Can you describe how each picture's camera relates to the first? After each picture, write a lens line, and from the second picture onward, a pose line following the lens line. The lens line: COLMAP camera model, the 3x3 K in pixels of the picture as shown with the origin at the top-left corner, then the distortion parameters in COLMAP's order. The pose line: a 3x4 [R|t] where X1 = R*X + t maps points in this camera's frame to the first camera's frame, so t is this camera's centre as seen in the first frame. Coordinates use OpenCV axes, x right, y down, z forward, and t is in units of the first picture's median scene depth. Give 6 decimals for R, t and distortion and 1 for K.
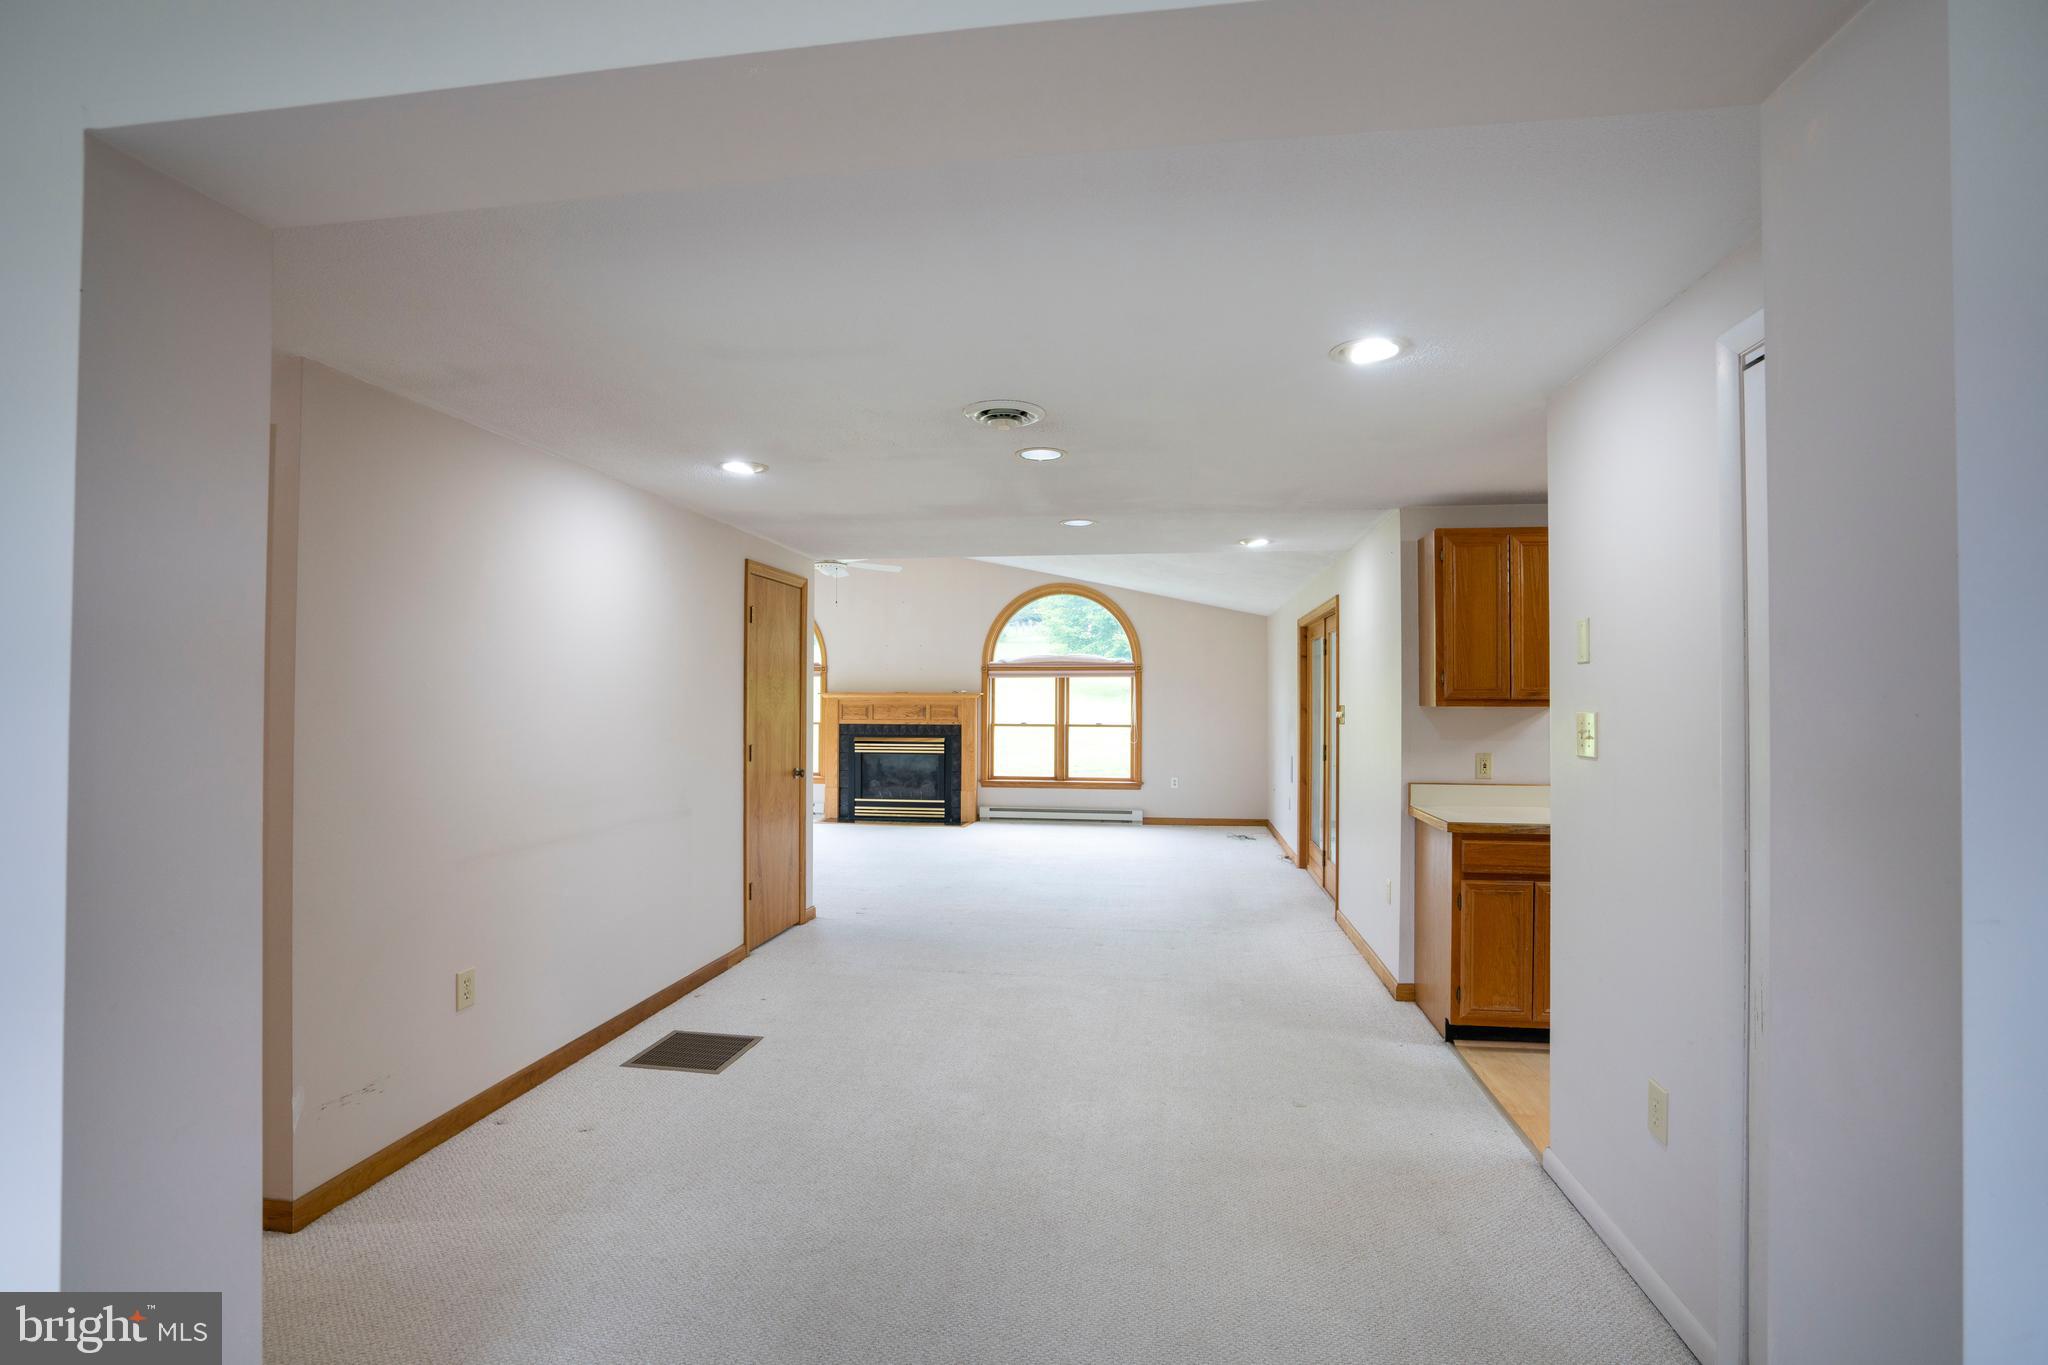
lens RADIAL K [[949.6, 0, 1019.7], [0, 949.6, 685.8], [0, 0, 1]] dist [-0.063982, 0.025113]
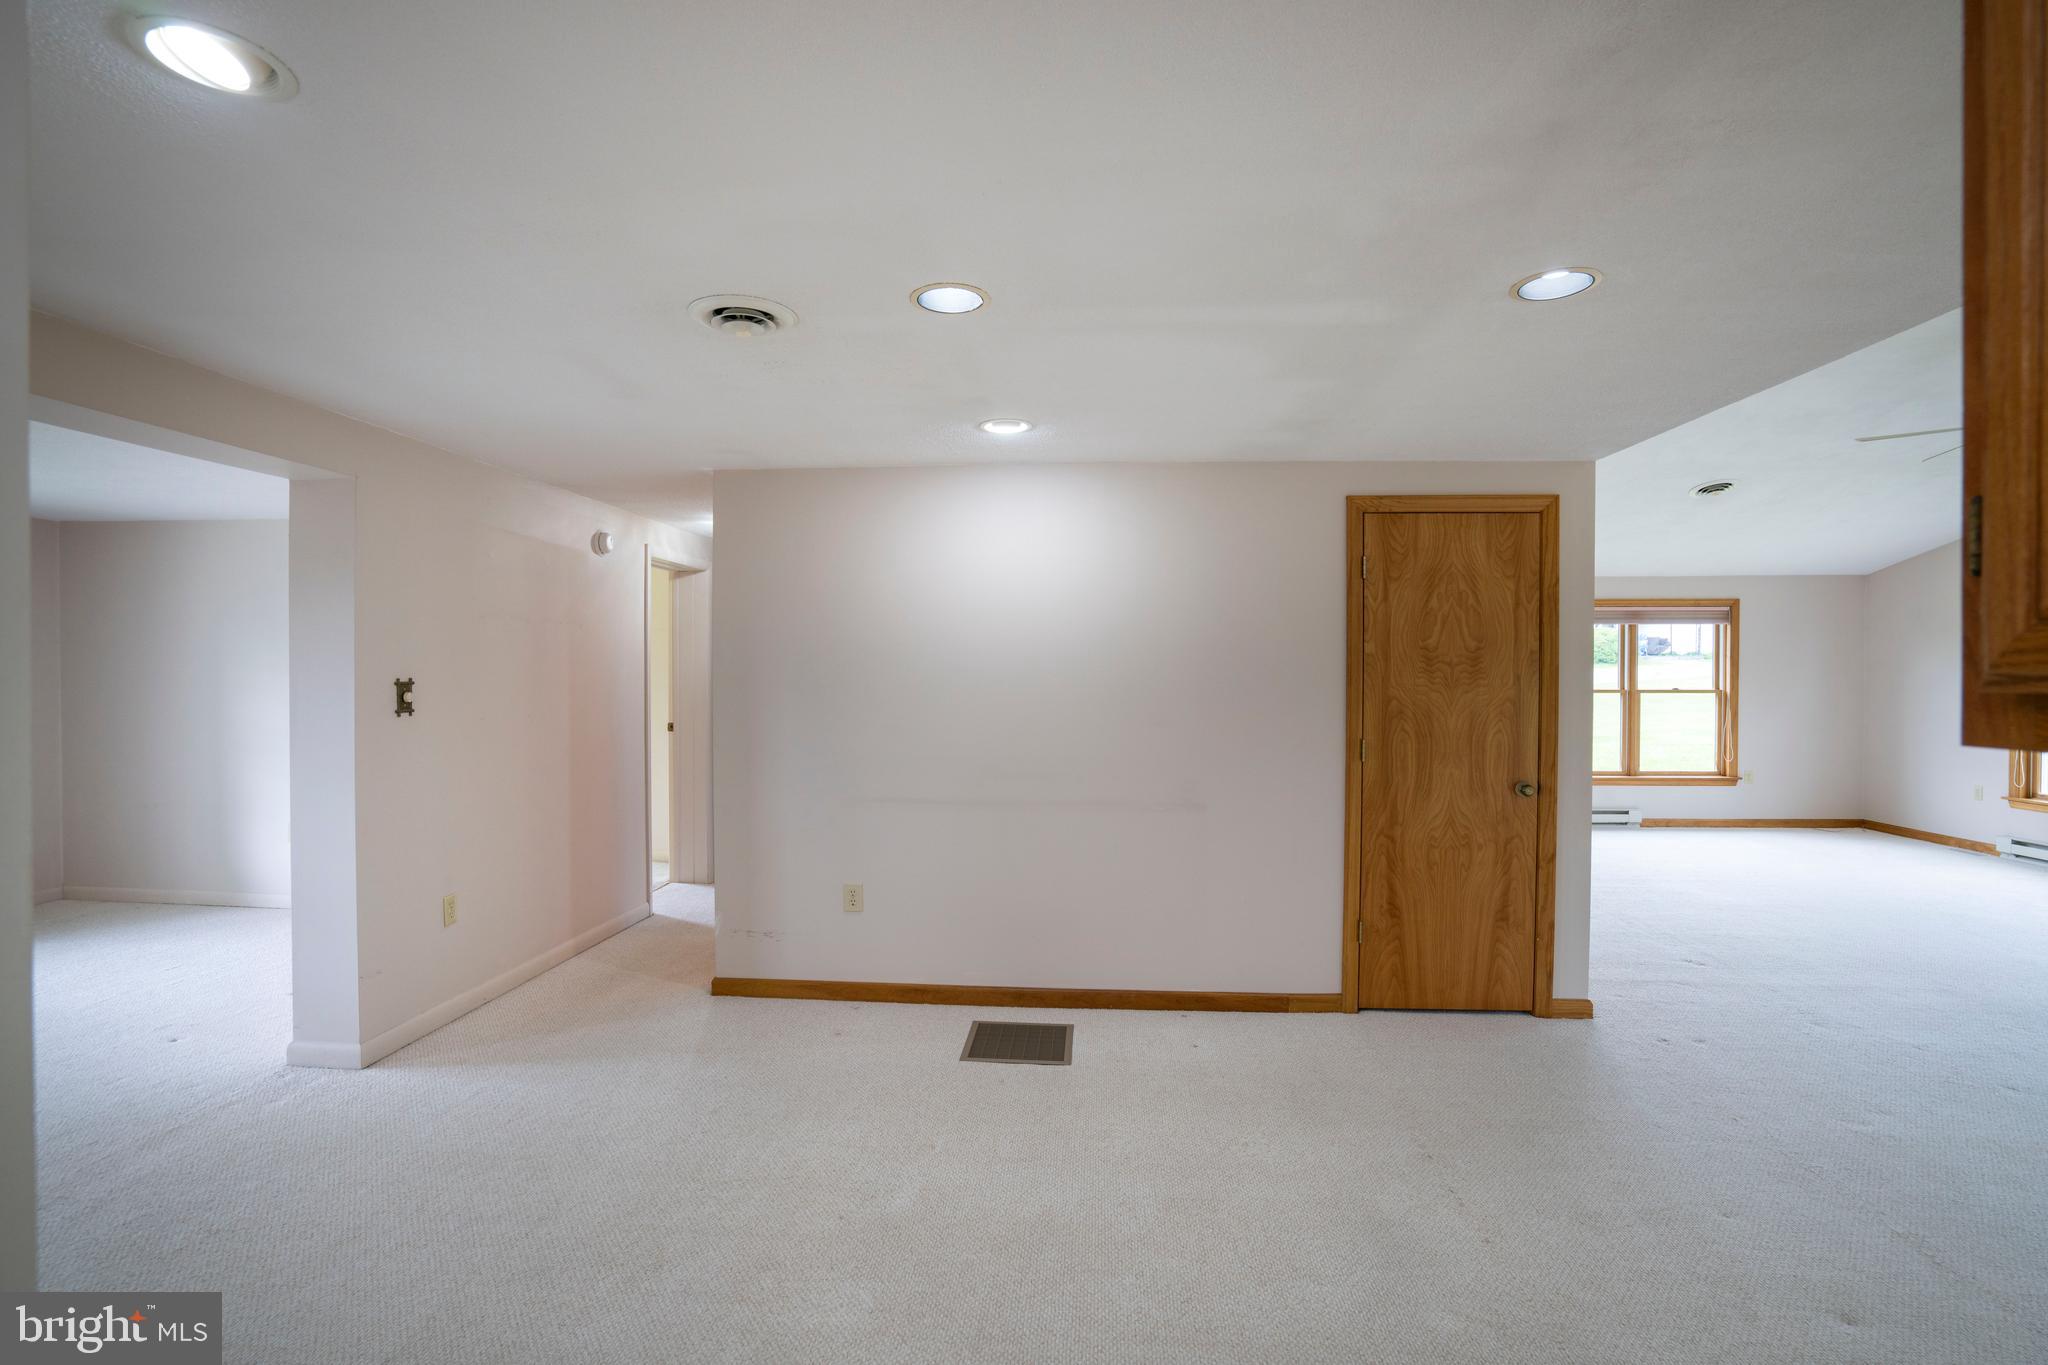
lens RADIAL K [[949.6, 0, 1019.7], [0, 949.6, 685.8], [0, 0, 1]] dist [-0.063982, 0.025113]
pose [[0.073021, 0.009776, -0.997282, 0.213115], [0.013745, 0.999847, 0.010808, 0.003483], [0.997236, -0.014496, 0.072875, 0.317056]]
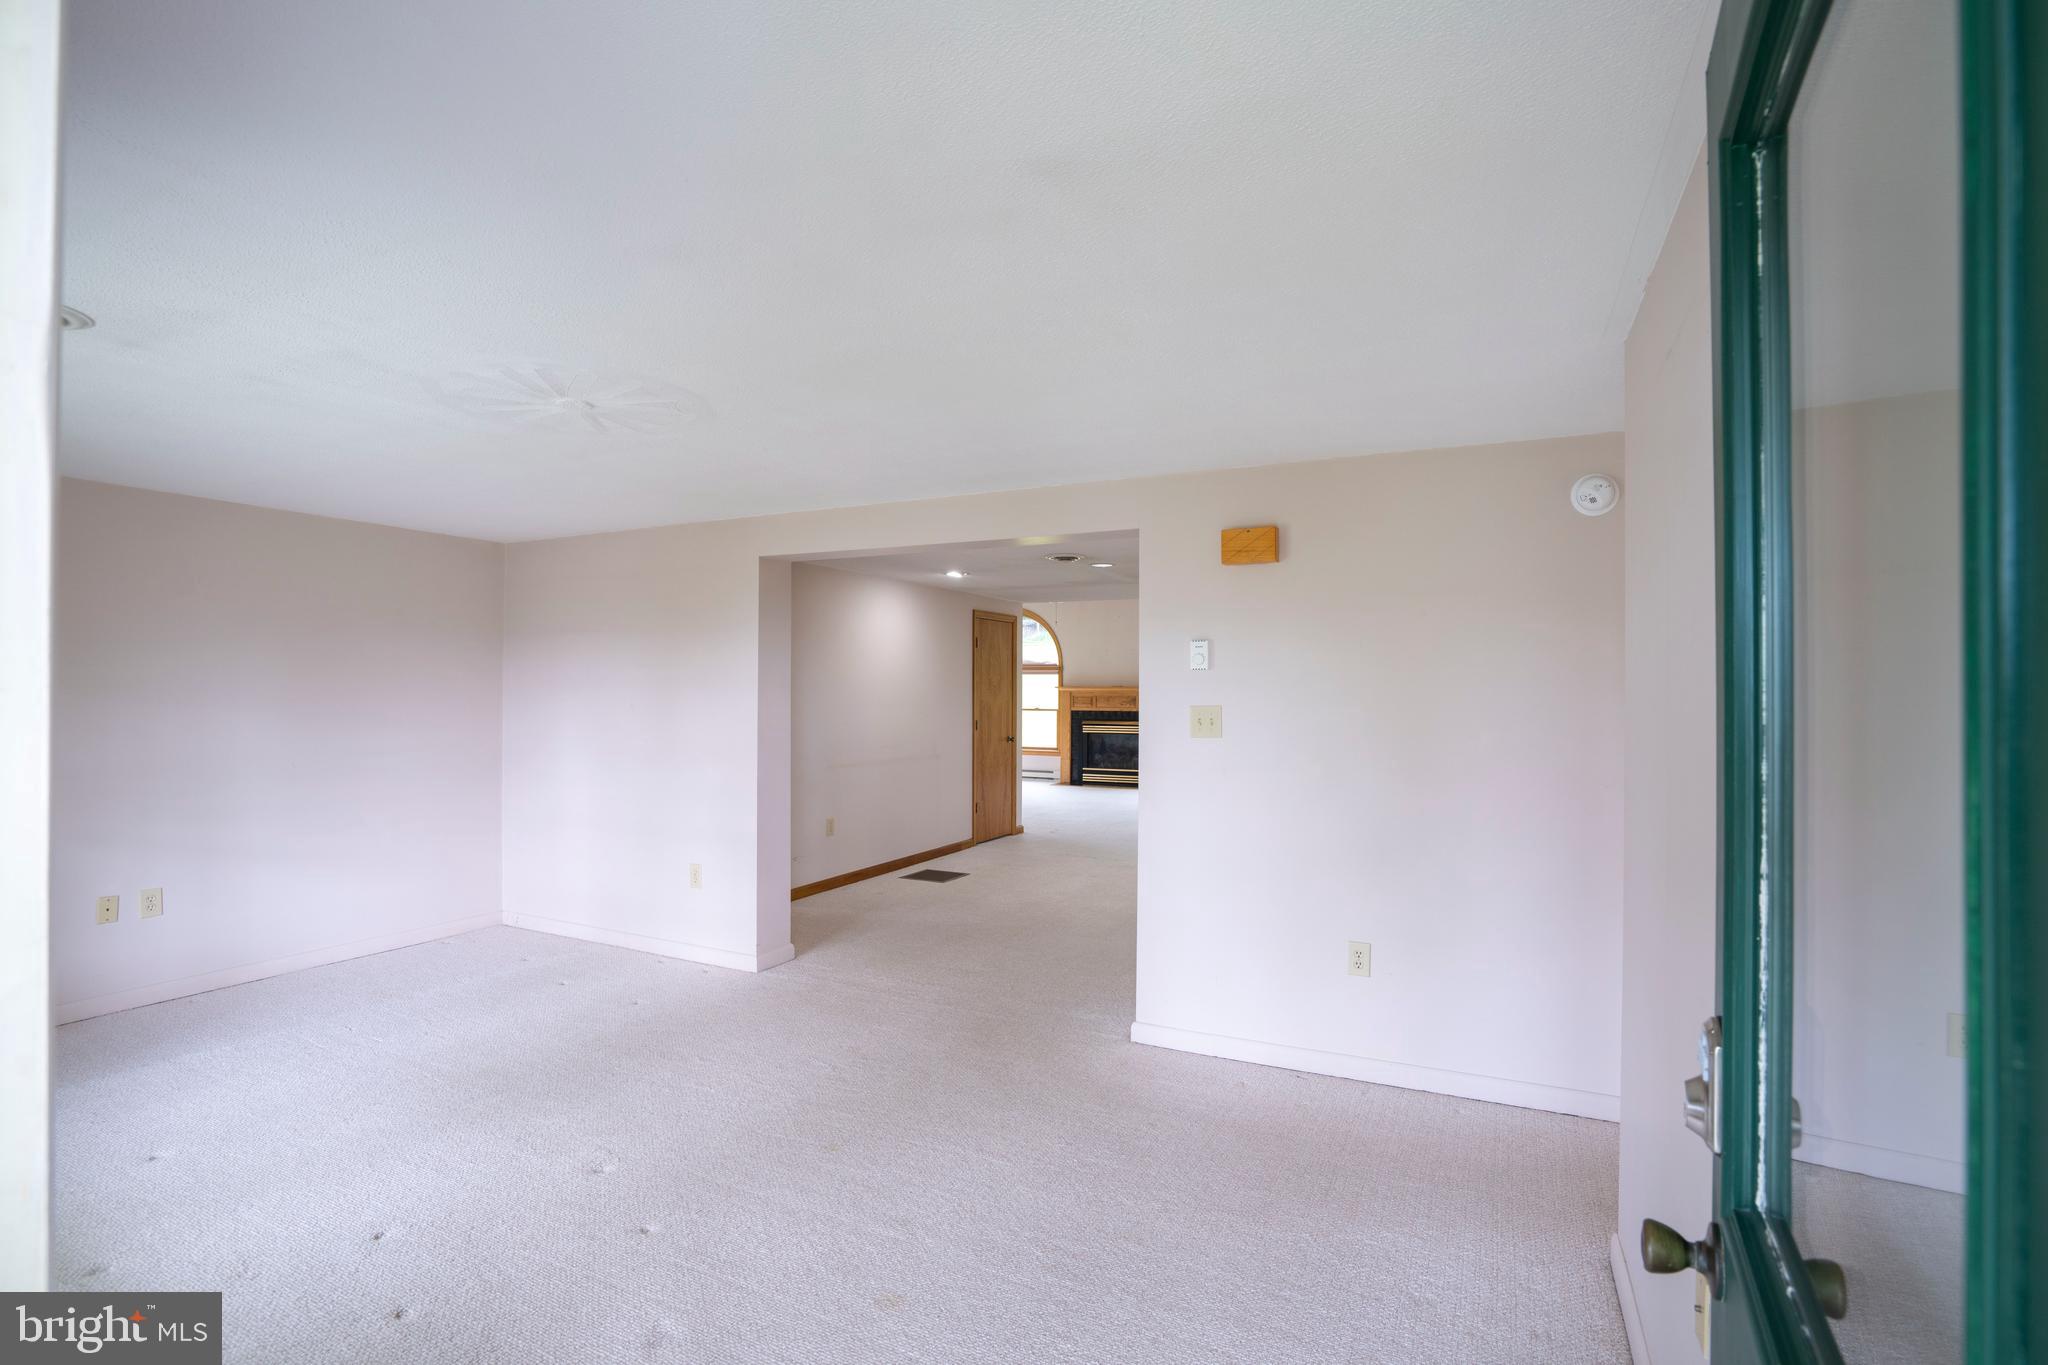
lens RADIAL K [[949.6, 0, 1019.7], [0, 949.6, 685.8], [0, 0, 1]] dist [-0.063982, 0.025113]
pose [[0.953392, -0.002226, -0.301727, 0.139738], [0.005381, 0.999939, 0.009625, -0.006945], [0.301687, -0.010800, 0.953346, -0.274604]]
